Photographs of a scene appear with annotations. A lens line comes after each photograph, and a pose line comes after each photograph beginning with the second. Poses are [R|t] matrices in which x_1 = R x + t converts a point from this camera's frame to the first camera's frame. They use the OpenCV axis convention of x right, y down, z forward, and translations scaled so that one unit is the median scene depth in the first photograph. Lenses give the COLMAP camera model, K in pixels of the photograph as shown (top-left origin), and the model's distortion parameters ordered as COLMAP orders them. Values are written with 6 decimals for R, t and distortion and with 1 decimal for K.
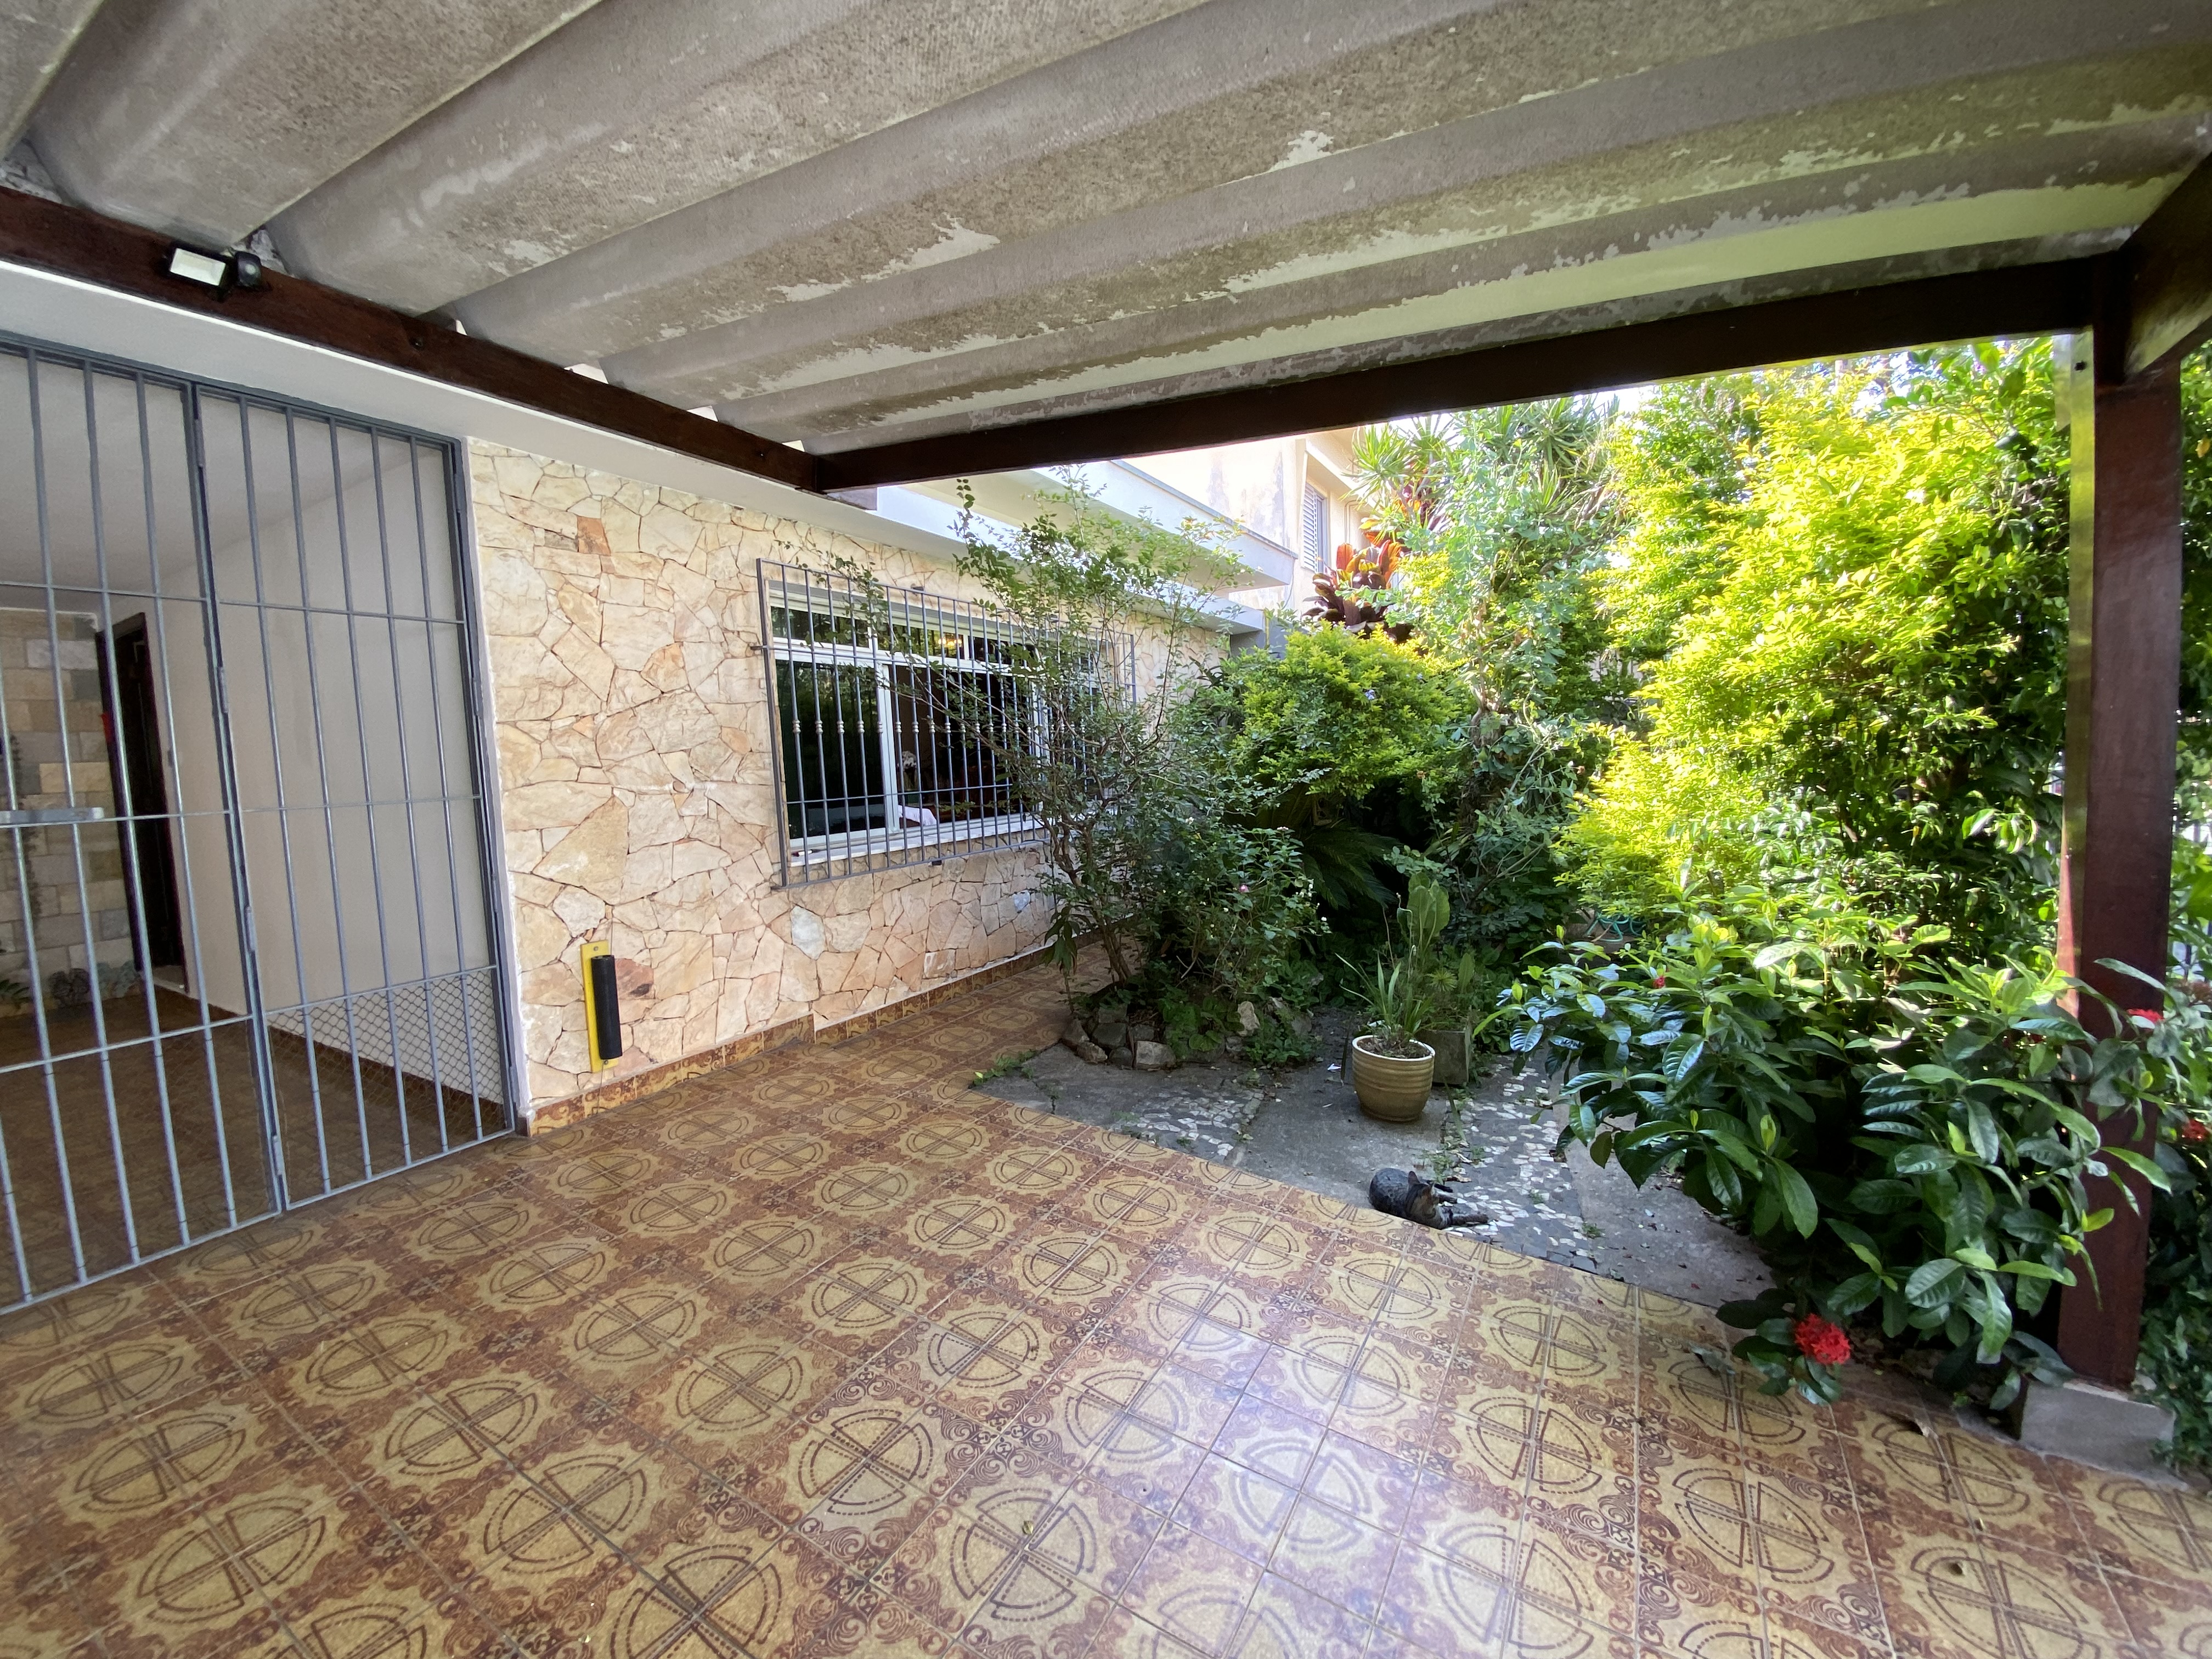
lens RADIAL K [[901.8, 0, 1106.0], [0, 901.8, 829.5], [0, 0, 1]] dist [0.038495, -0.029066]
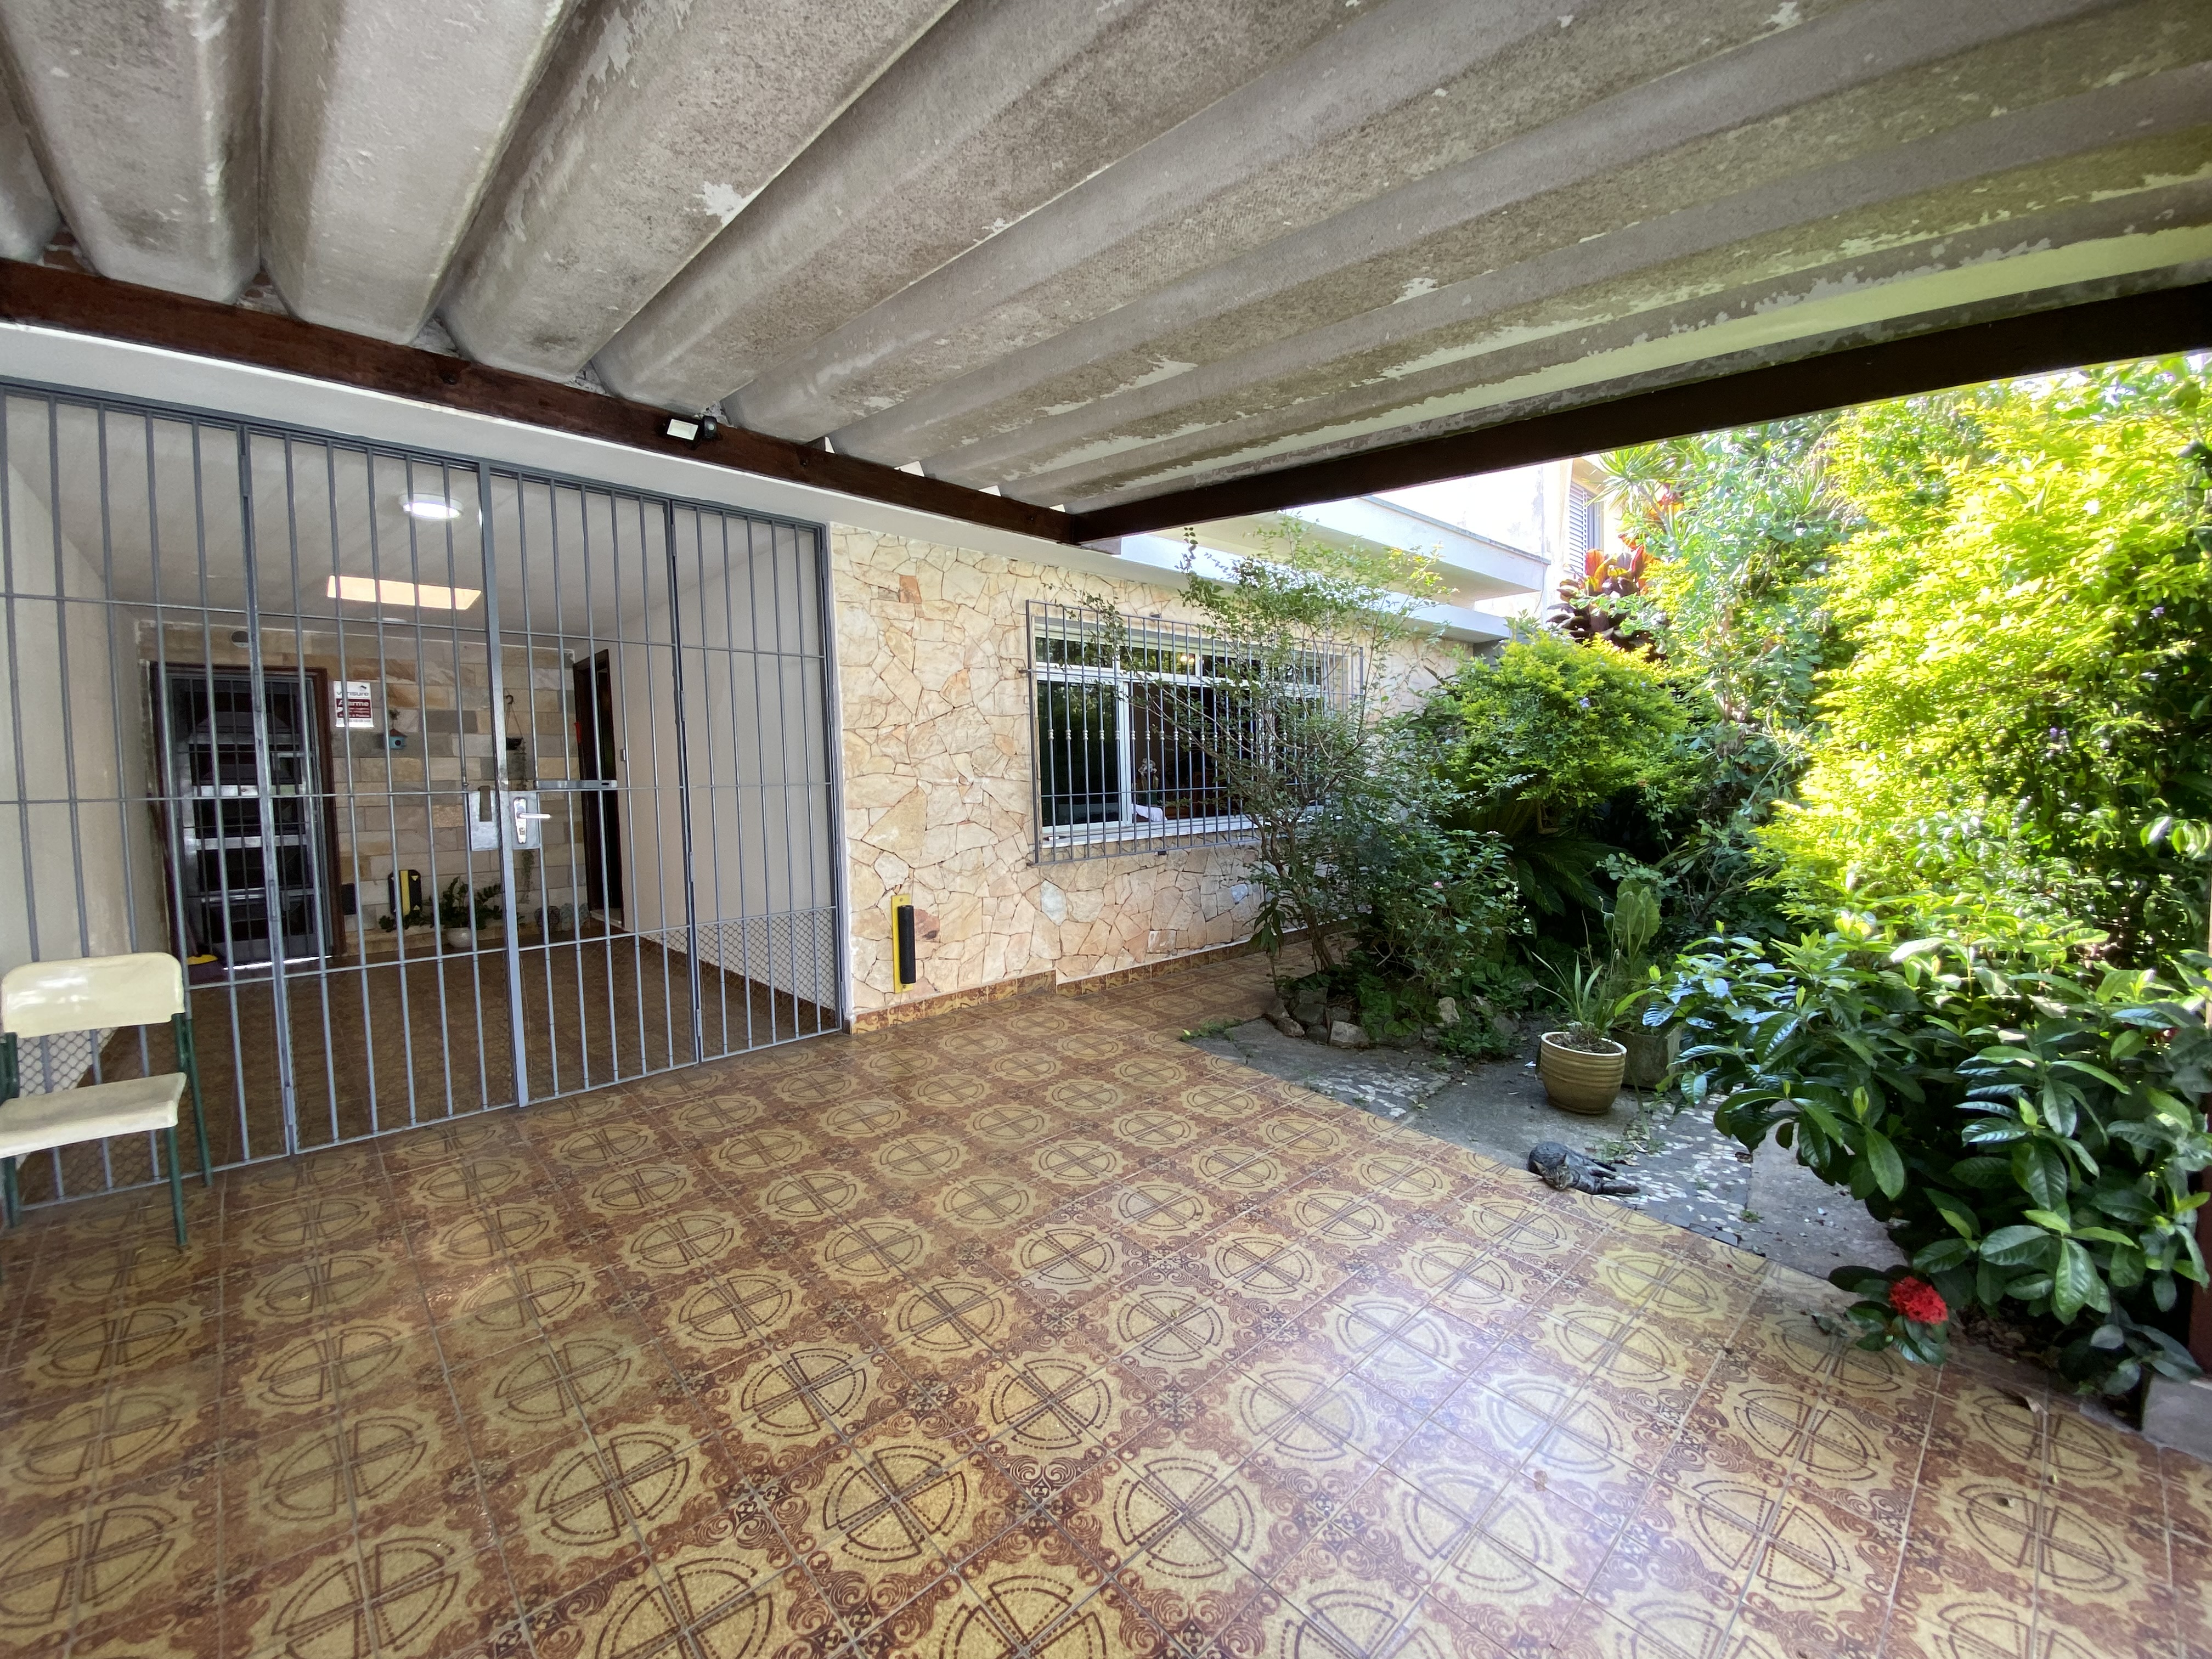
lens RADIAL K [[894.4, 0, 1099.4], [0, 894.4, 830.2], [0, 0, 1]] dist [0.015407, -0.017752]
pose [[0.958481, 0.030613, -0.283509, 0.068182], [-0.033874, 0.999404, -0.006608, 0.021570], [0.283137, 0.015937, 0.958947, -0.139641]]
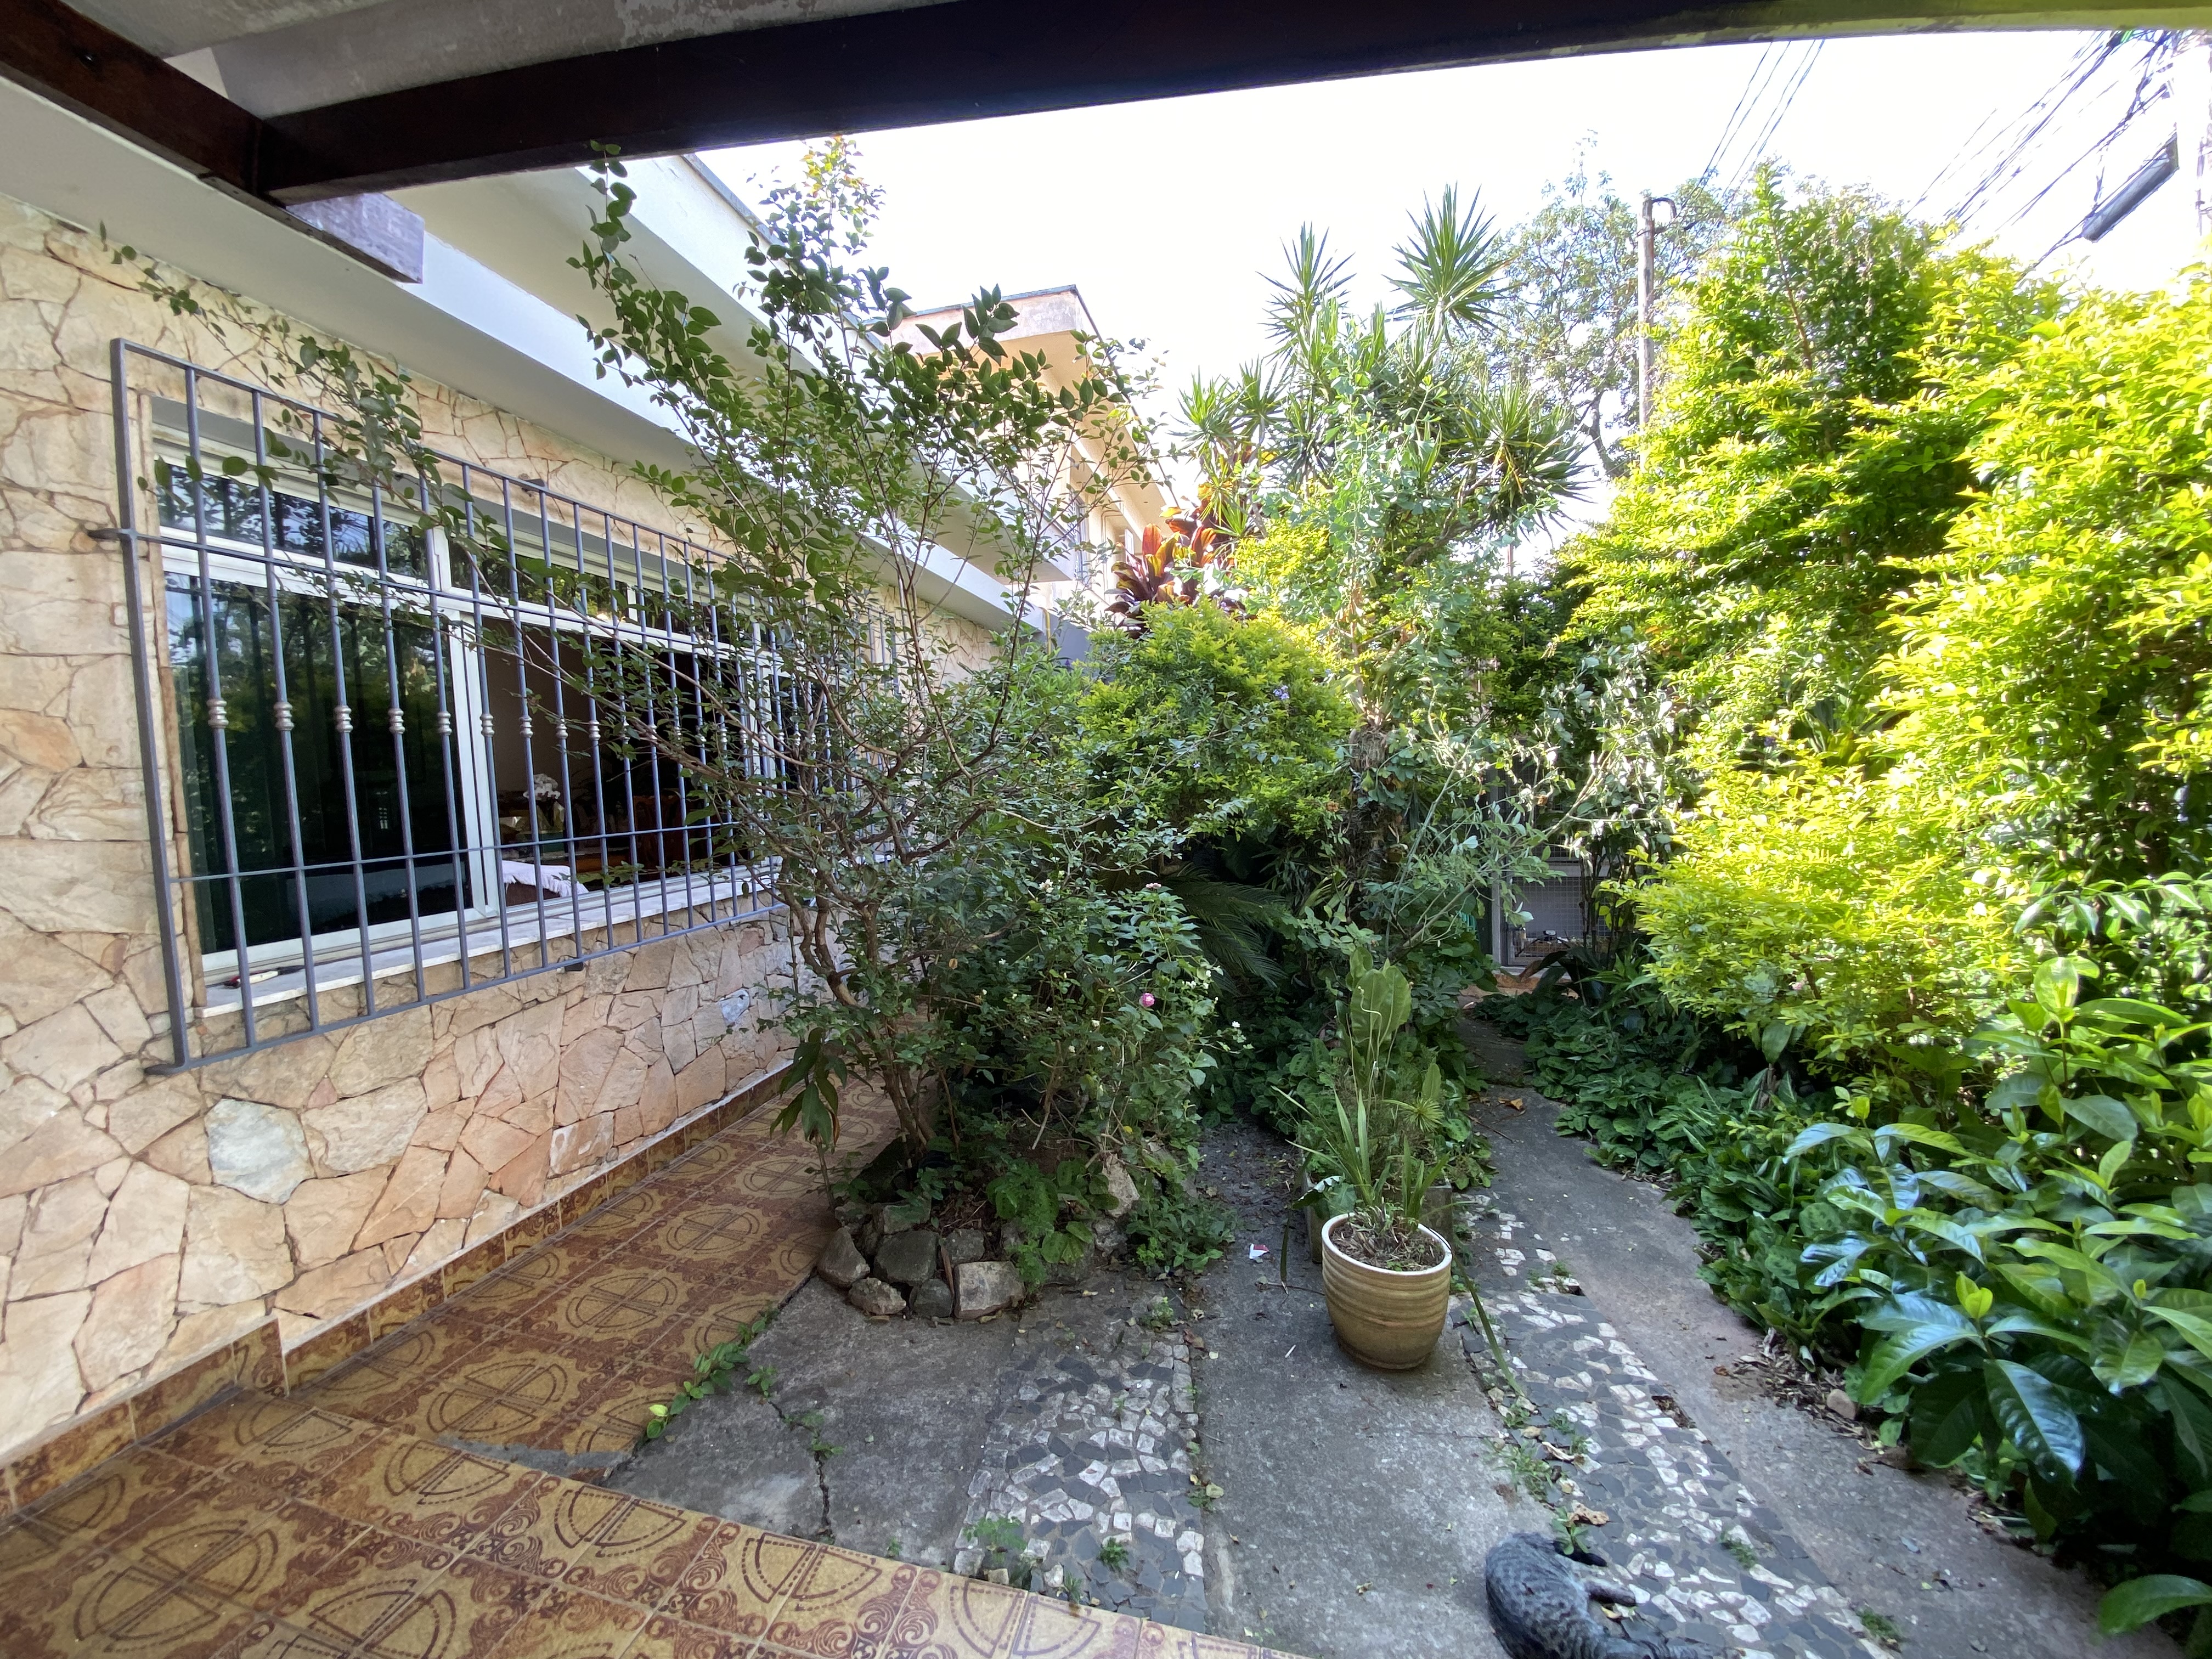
lens RADIAL K [[894.4, 0, 1099.4], [0, 894.4, 830.2], [0, 0, 1]] dist [0.015407, -0.017752]
pose [[0.952478, -0.016028, 0.304186, -0.053241], [0.024468, 0.999414, -0.023957, -0.032115], [-0.303624, 0.030261, 0.952311, 0.438924]]
